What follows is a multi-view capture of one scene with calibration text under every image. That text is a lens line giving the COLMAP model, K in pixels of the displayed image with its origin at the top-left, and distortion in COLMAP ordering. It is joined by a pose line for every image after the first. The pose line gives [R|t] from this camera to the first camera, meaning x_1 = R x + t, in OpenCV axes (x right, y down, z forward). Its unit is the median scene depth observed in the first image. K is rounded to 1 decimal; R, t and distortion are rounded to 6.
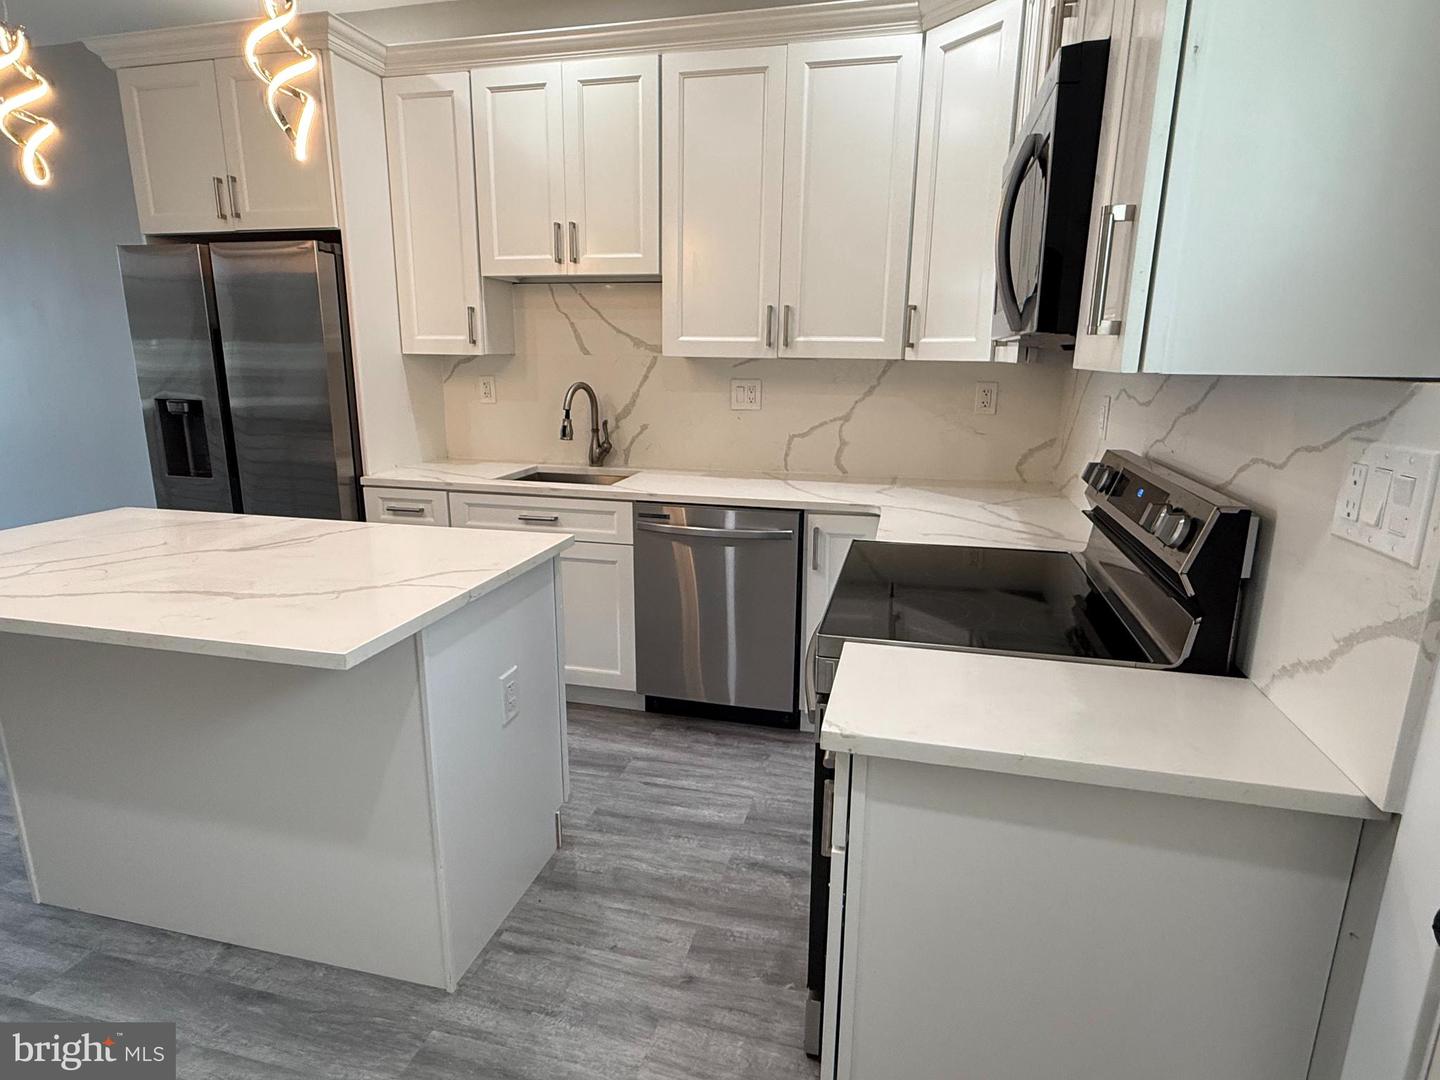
lens RADIAL K [[783.0, 0, 714.8], [0, 783.0, 536.8], [0, 0, 1]] dist [-0.000238, 0.000690]
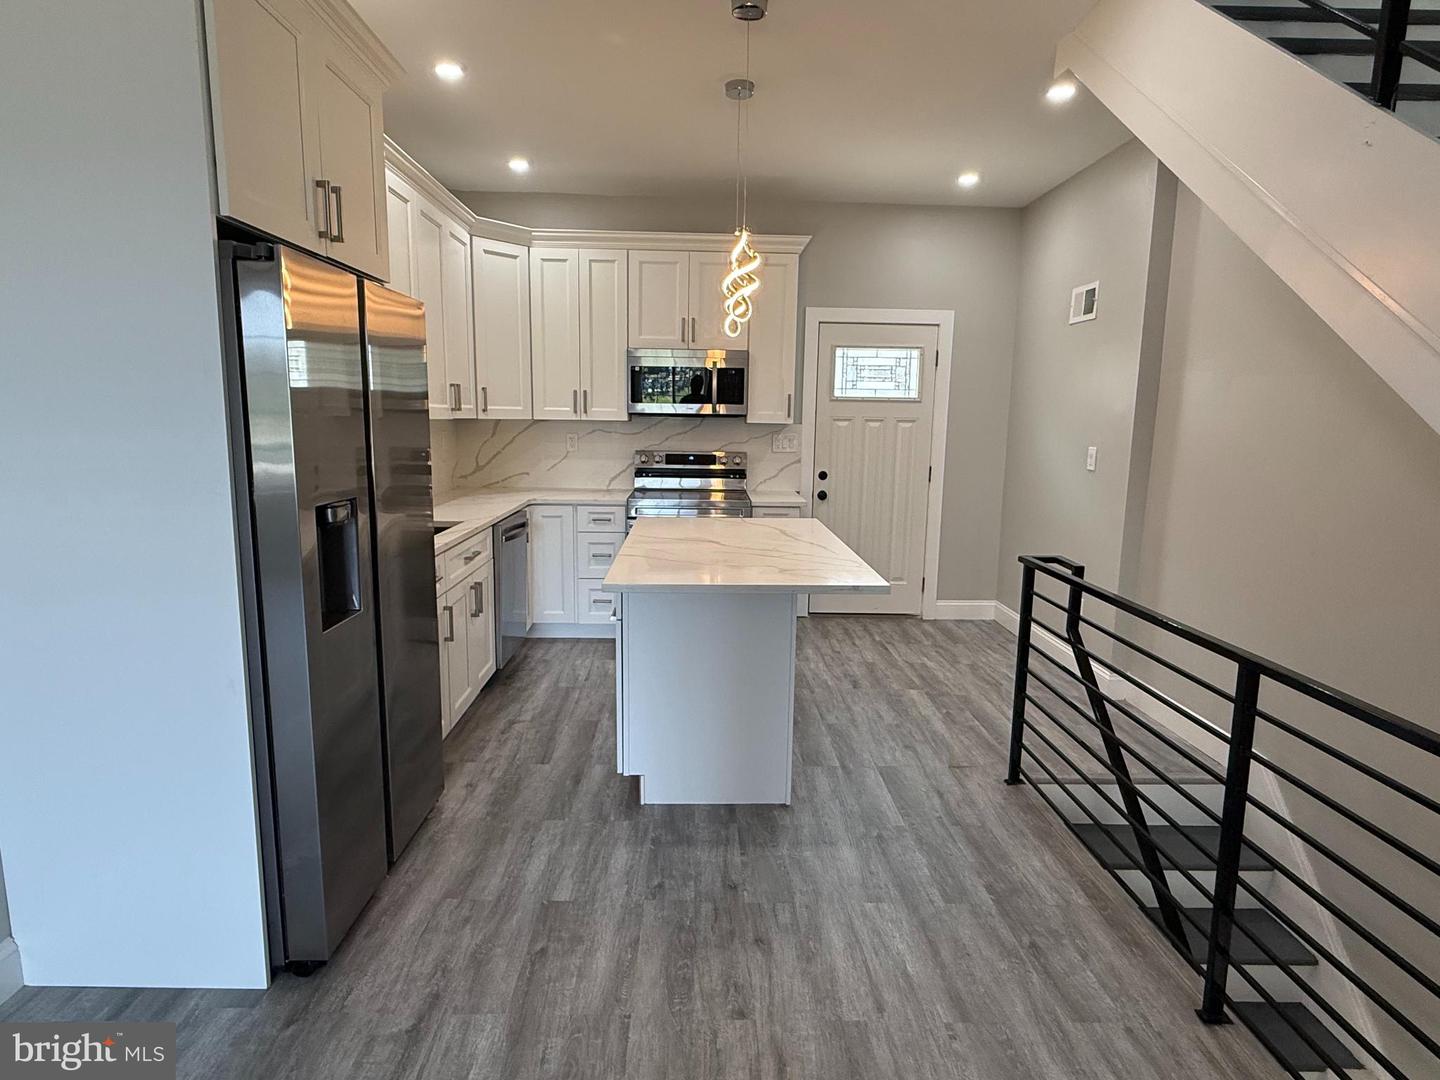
lens RADIAL K [[783.0, 0, 720.9], [0, 783.0, 538.4], [0, 0, 1]] dist [-0.000238, 0.000690]
pose [[-0.276062, -0.164782, 0.946909, -1.443061], [0.198816, 0.954095, 0.223996, -0.238869], [-0.940352, 0.250097, -0.230628, 0.906357]]
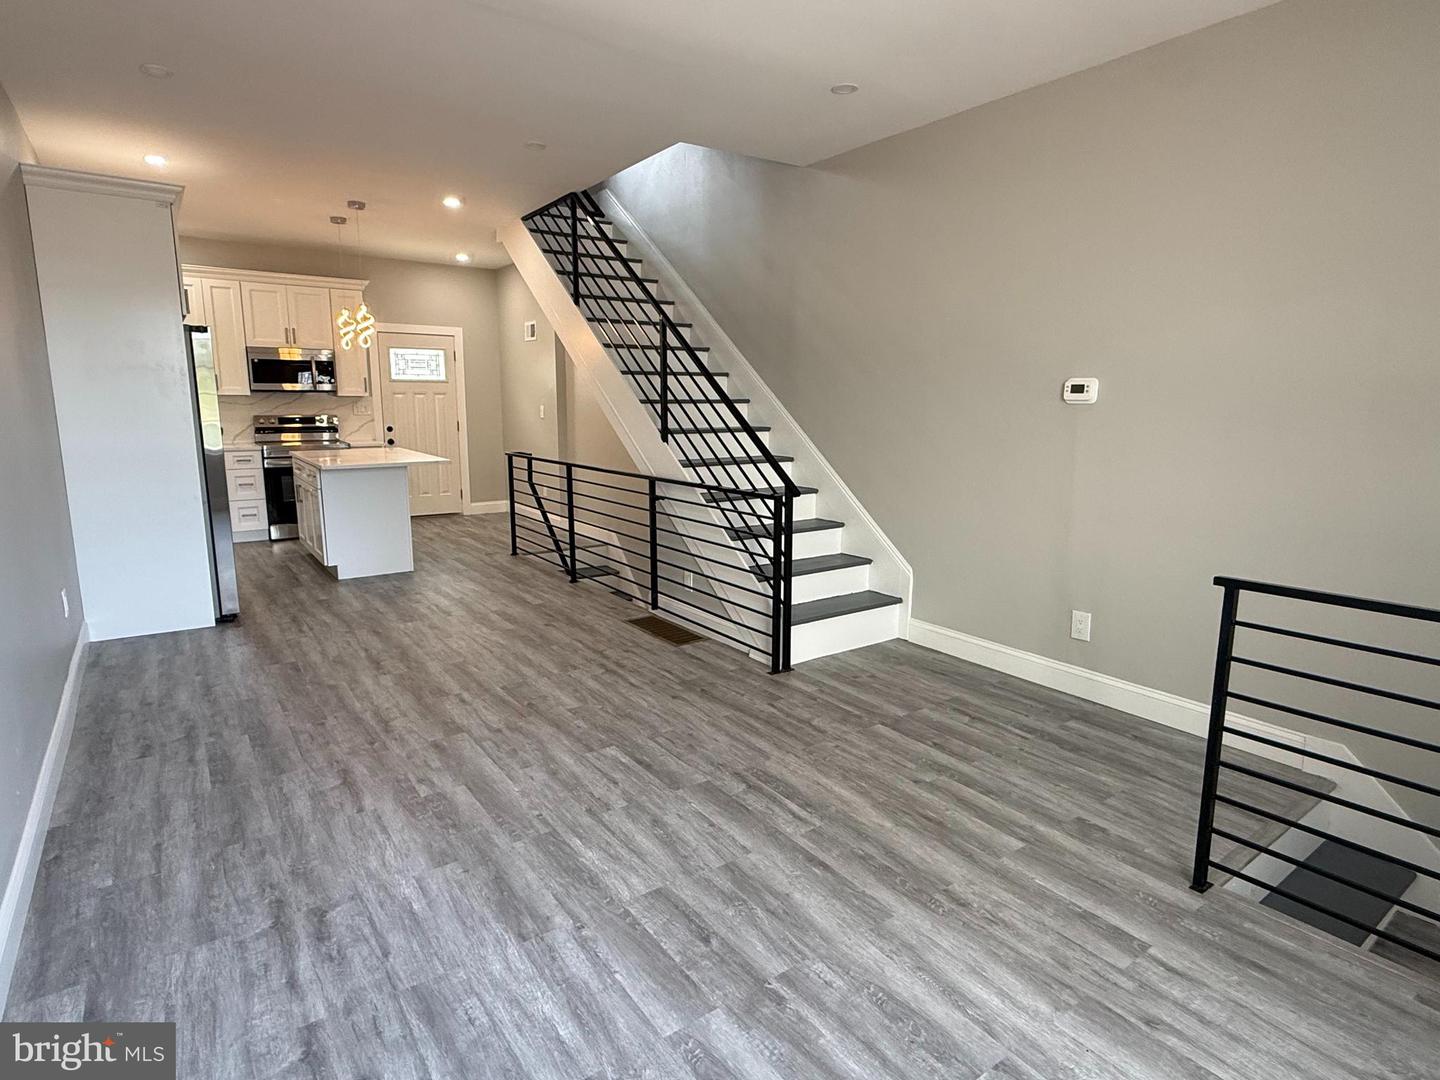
lens RADIAL K [[783.0, 0, 716.8], [0, 783.0, 538.9], [0, 0, 1]] dist [-0.000238, 0.000690]
pose [[-0.764184, -0.130790, 0.631599, -2.552209], [0.131326, 0.927163, 0.350889, -0.401553], [-0.631488, 0.351088, -0.691346, 1.600843]]
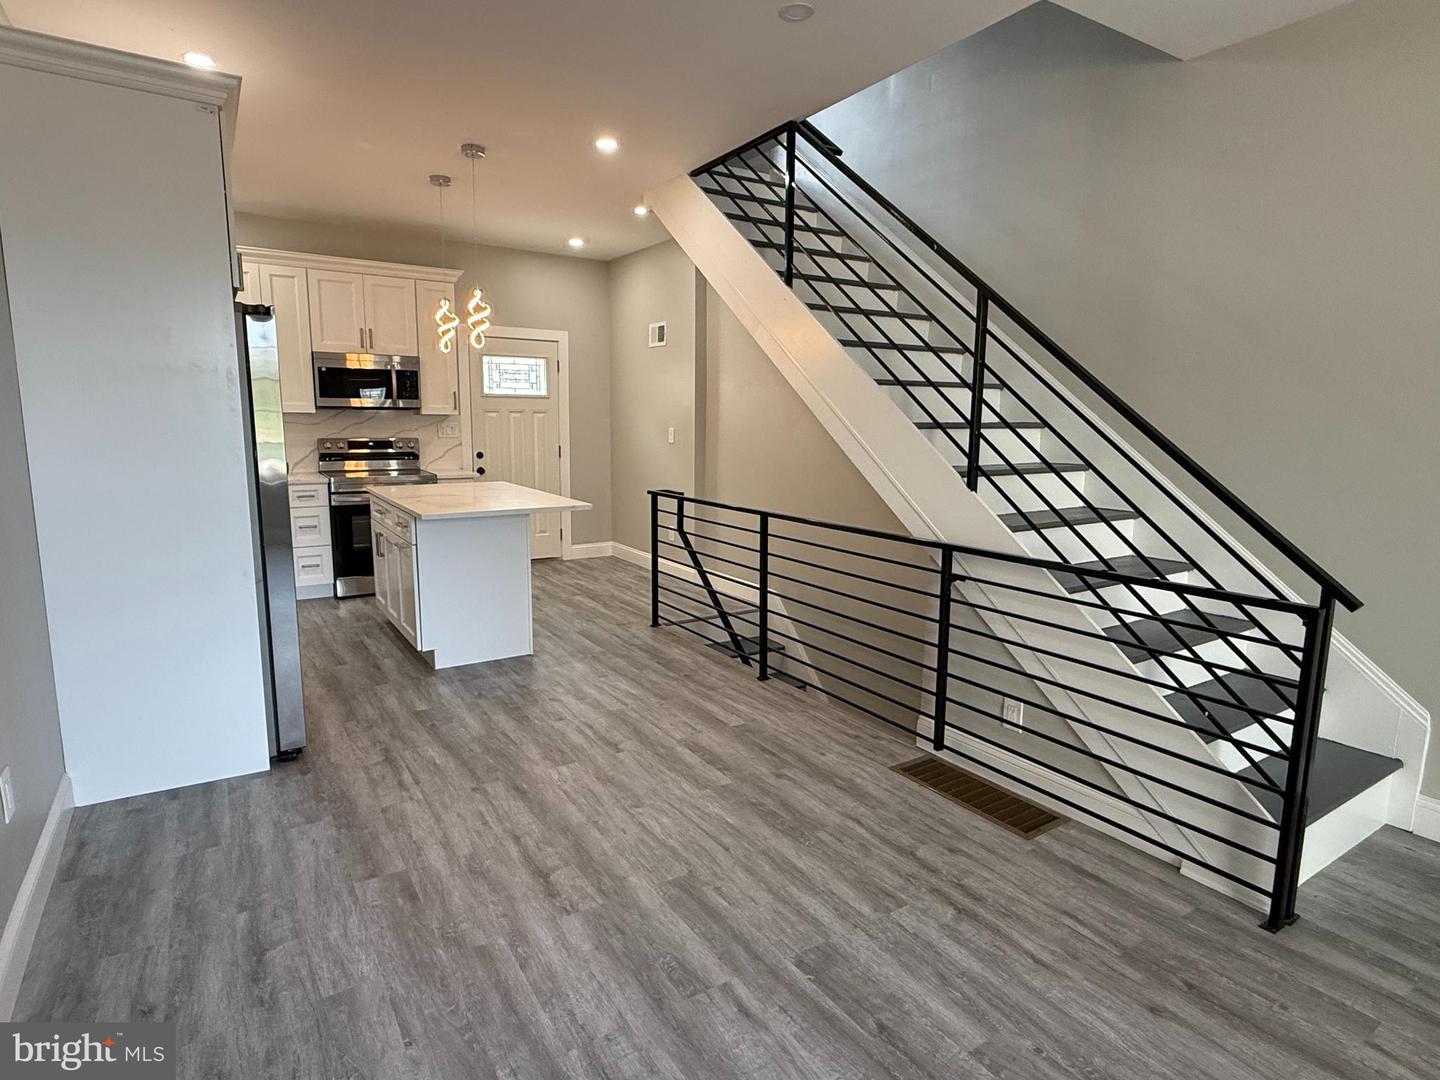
lens RADIAL K [[783.0, 0, 719.2], [0, 783.0, 538.8], [0, 0, 1]] dist [-0.000238, 0.000690]
pose [[-0.736555, -0.124316, 0.664855, -1.867905], [0.134143, 0.936591, 0.323734, -0.349844], [-0.662942, 0.327633, -0.673174, 1.406842]]
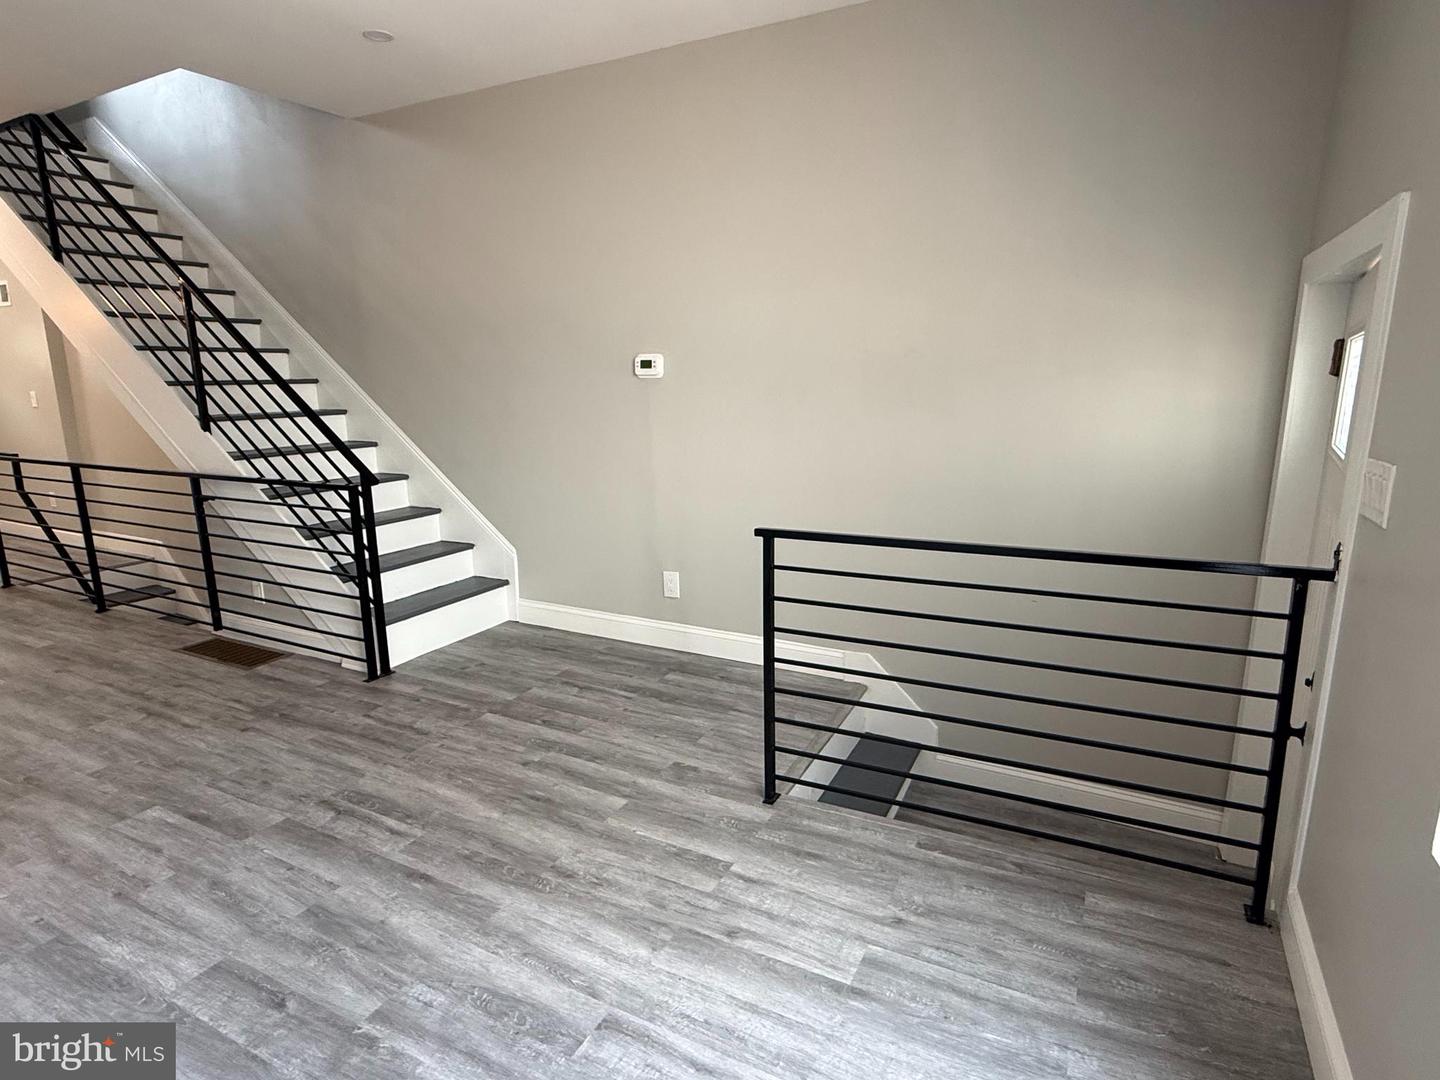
lens RADIAL K [[783.0, 0, 714.6], [0, 783.0, 538.4], [0, 0, 1]] dist [-0.000238, 0.000690]
pose [[-0.973767, -0.051097, 0.221734, -2.592379], [0.047256, 0.907802, 0.416728, -0.389761], [-0.222585, 0.416274, -0.881573, 1.559022]]
